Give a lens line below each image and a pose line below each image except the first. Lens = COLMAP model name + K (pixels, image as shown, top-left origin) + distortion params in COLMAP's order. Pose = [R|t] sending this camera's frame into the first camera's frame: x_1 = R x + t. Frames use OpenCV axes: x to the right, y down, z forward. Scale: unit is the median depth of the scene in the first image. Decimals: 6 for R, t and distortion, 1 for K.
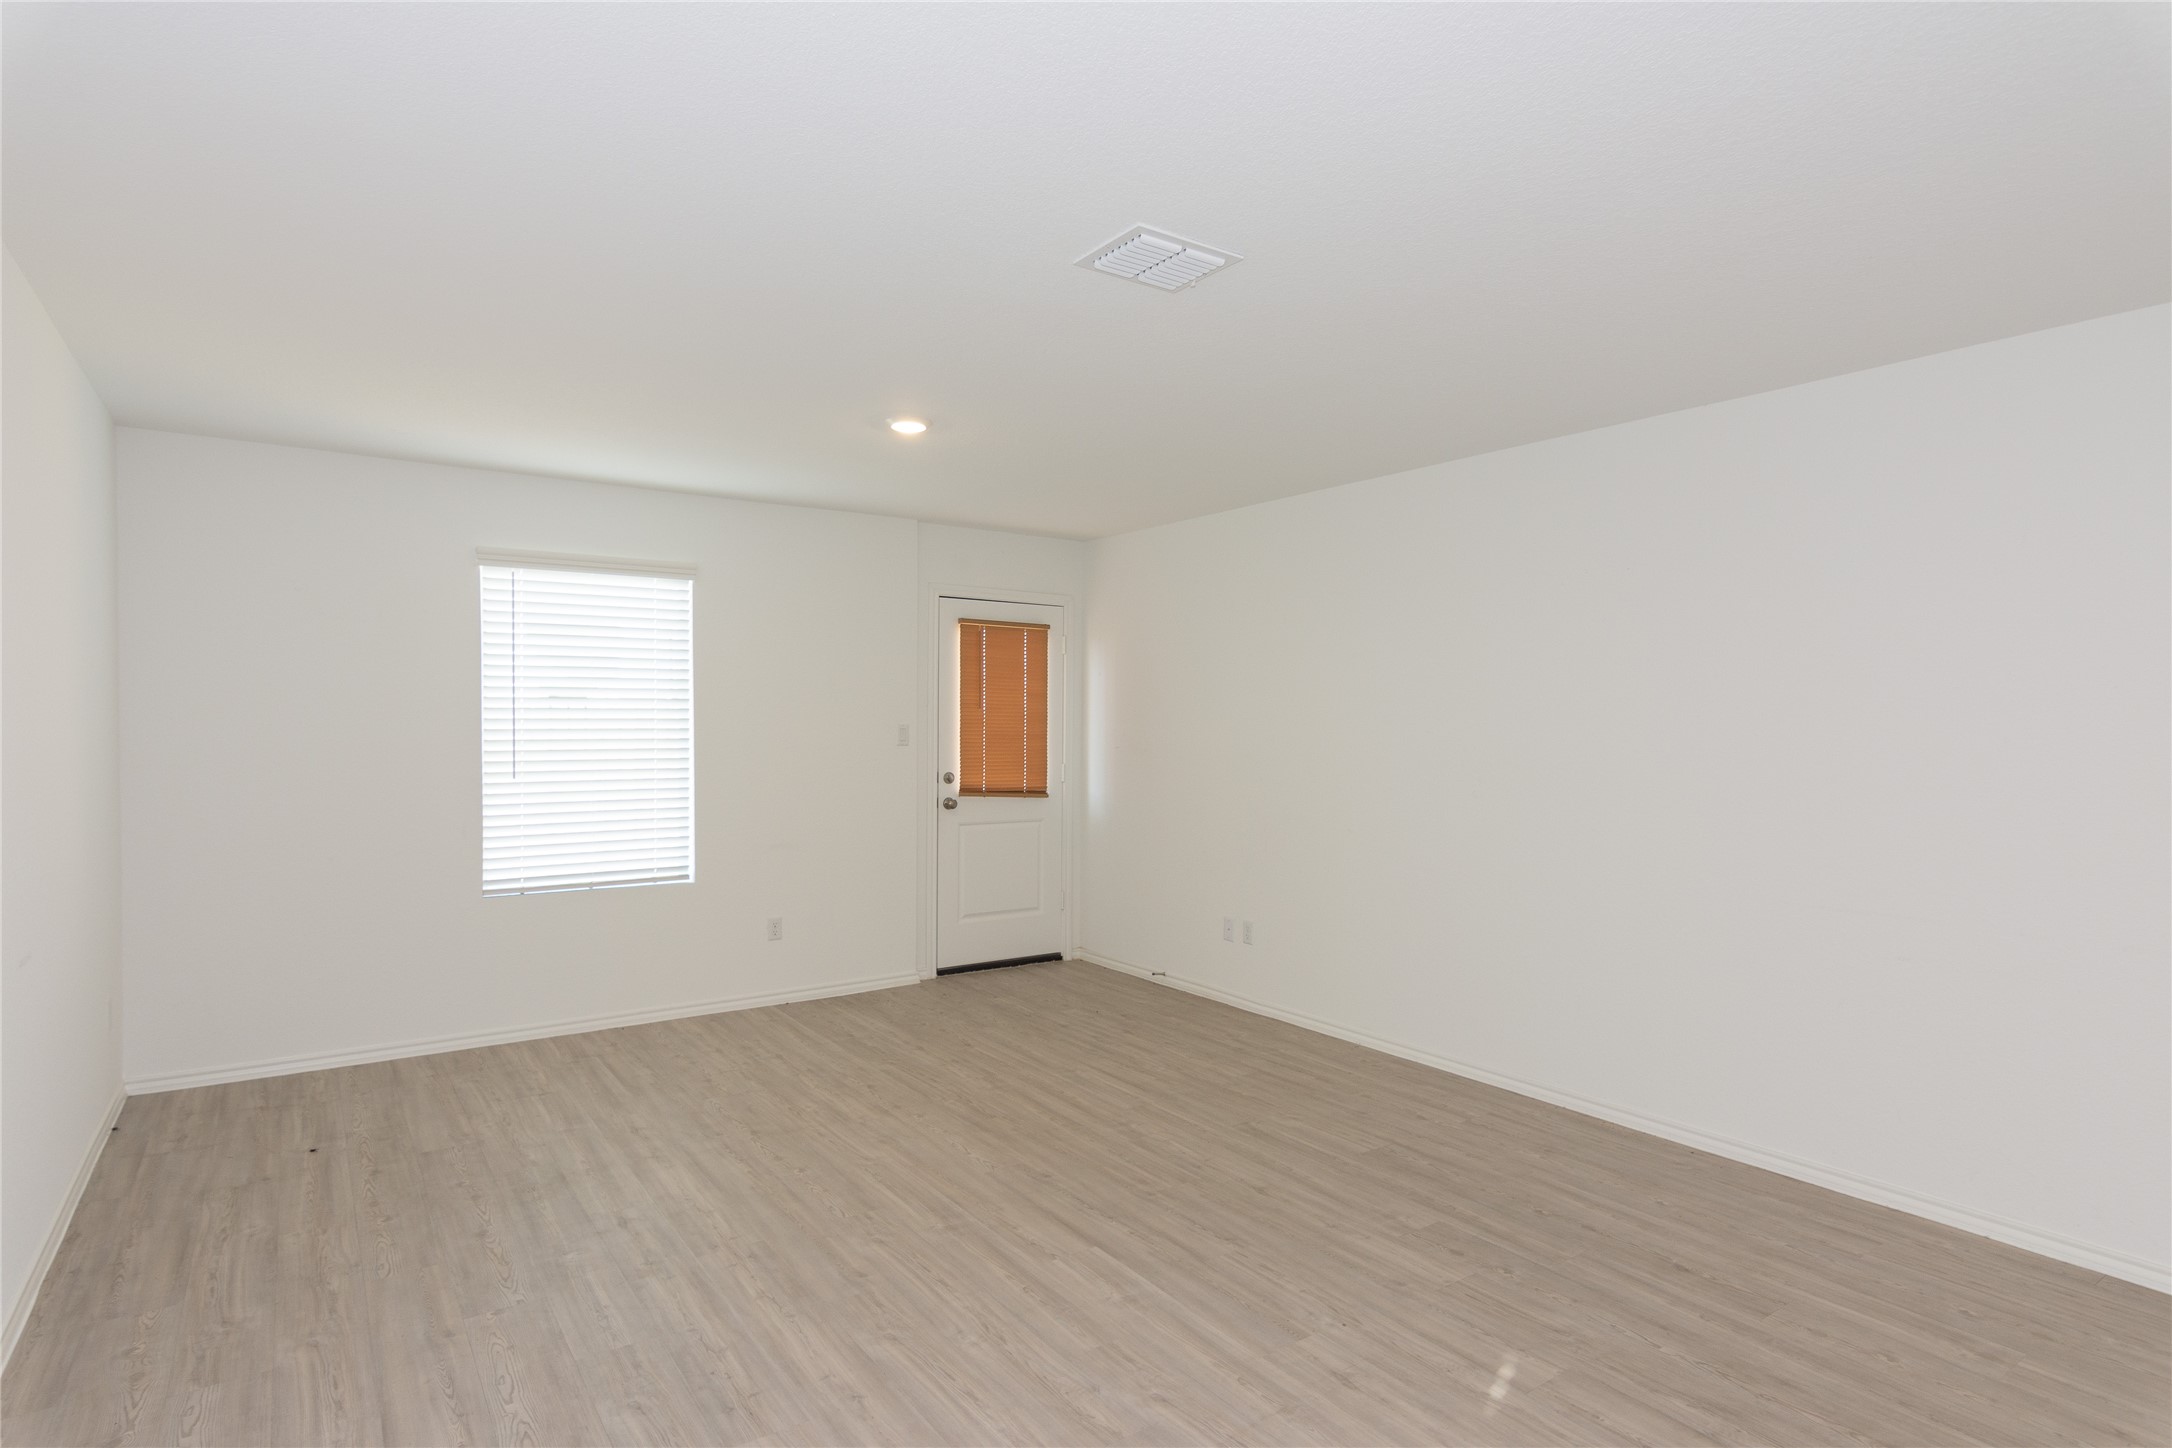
lens RADIAL K [[1125.5, 0, 1081.2], [0, 1125.5, 740.0], [0, 0, 1]] dist [-0.000810, 0.000808]
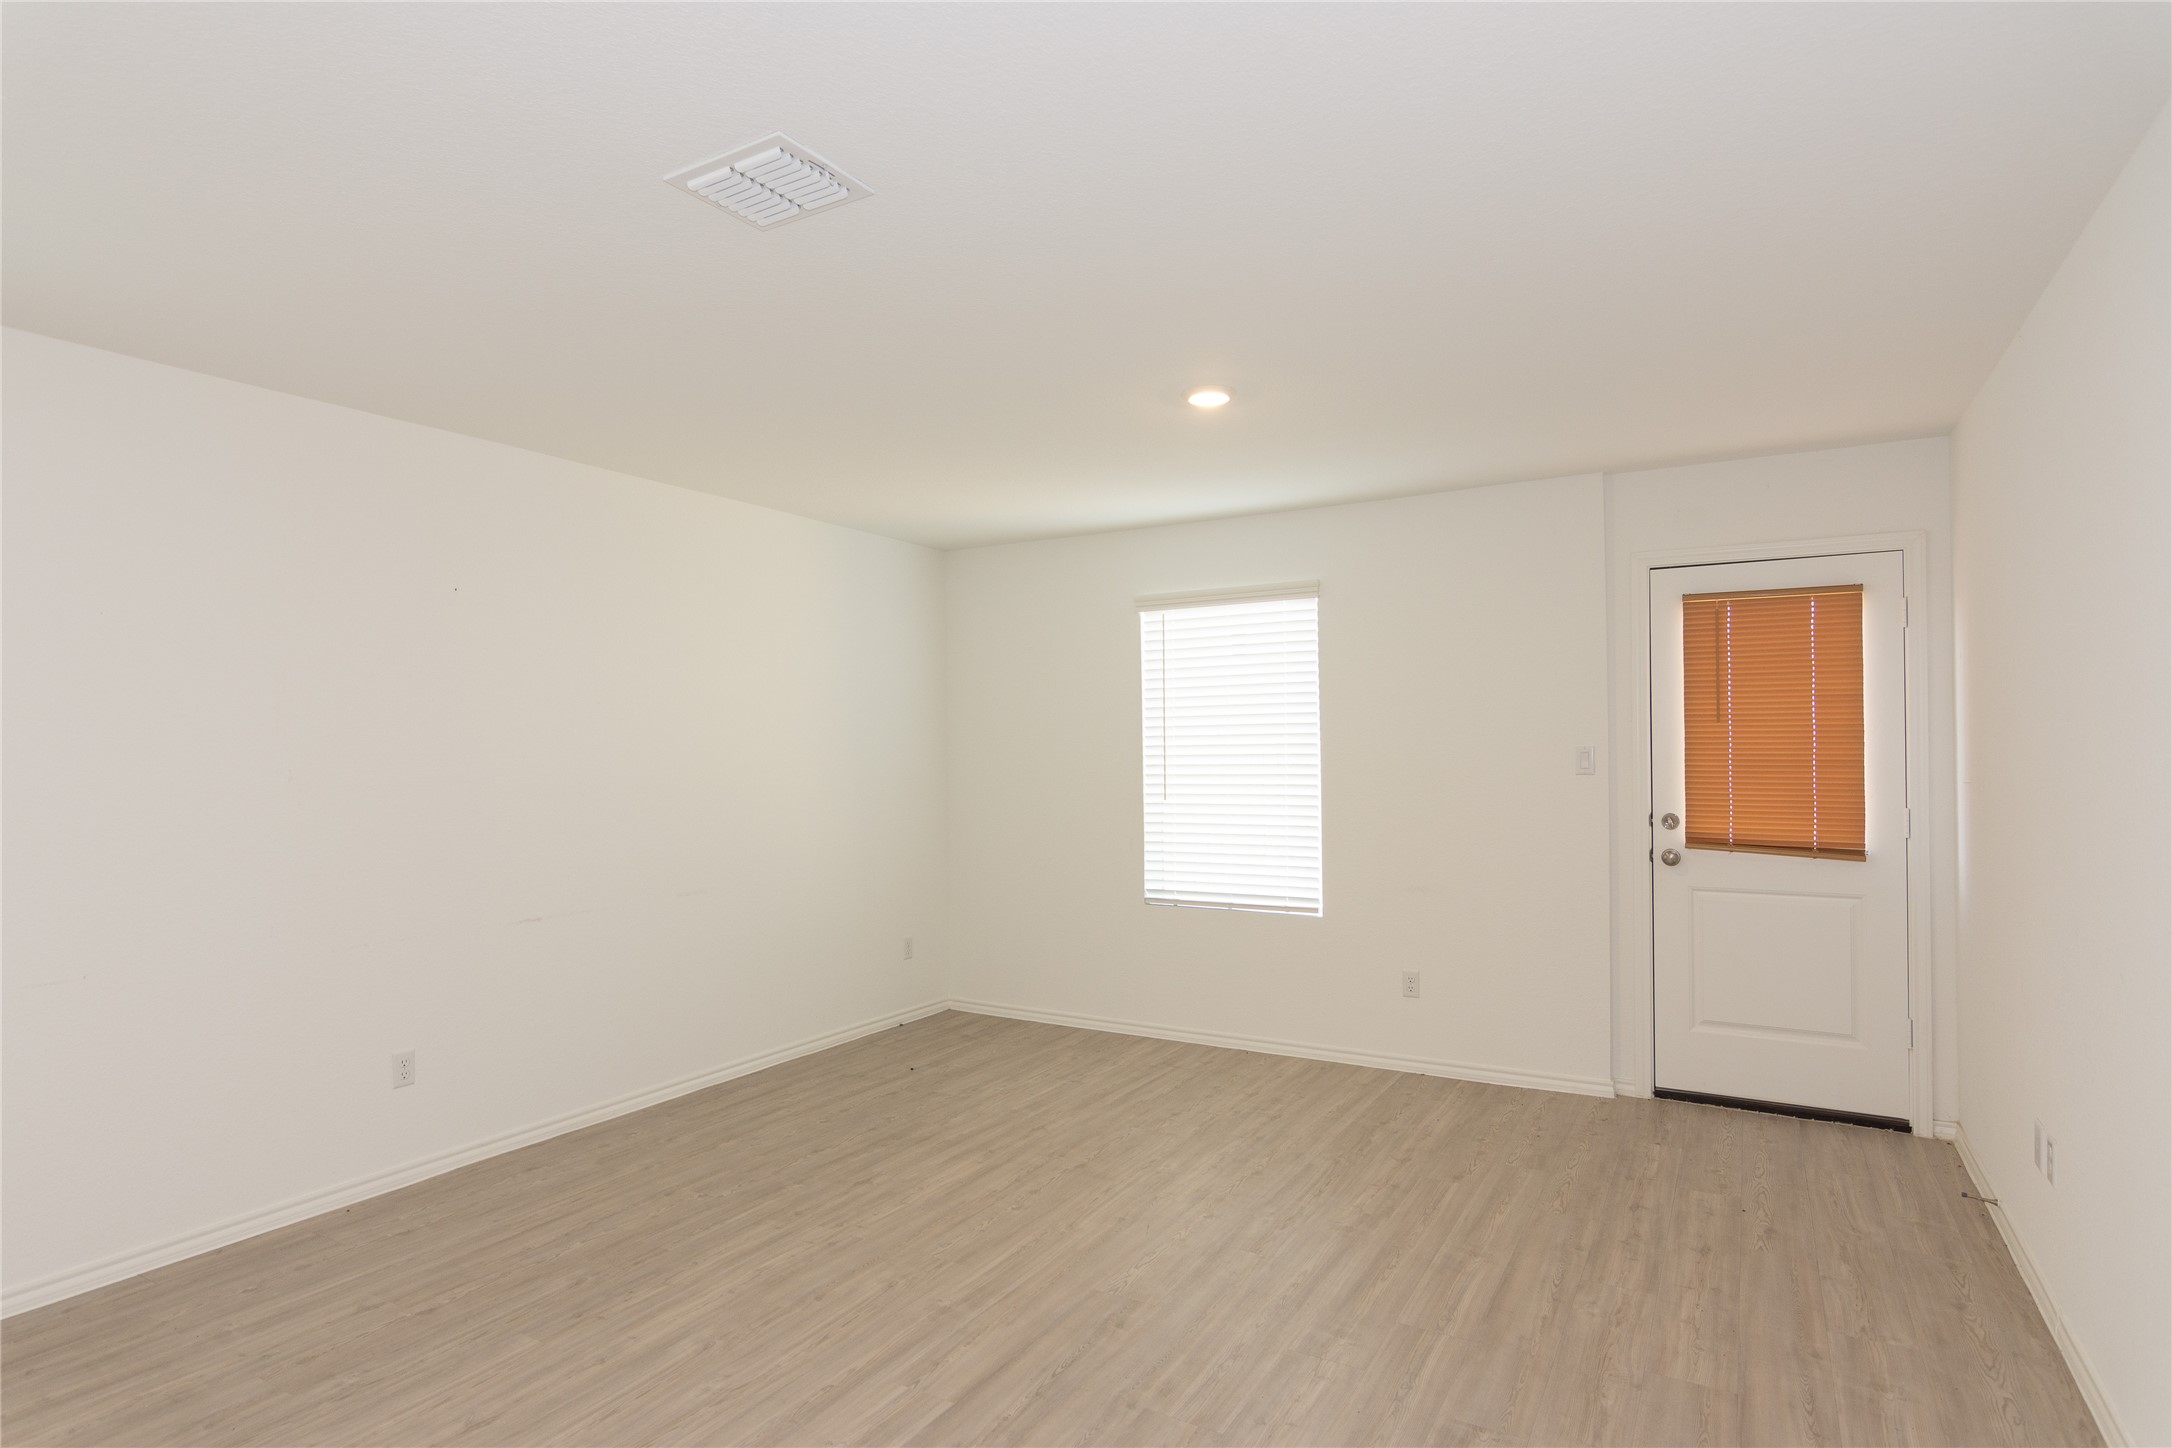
lens RADIAL K [[1146.3, 0, 1077.7], [0, 1146.3, 739.3], [0, 0, 1]] dist [-0.003616, 0.000126]
pose [[0.414206, -0.016998, -0.910025, 0.547049], [-0.005674, 0.999758, -0.021256, -0.000616], [0.910166, 0.013968, 0.414009, 0.510957]]
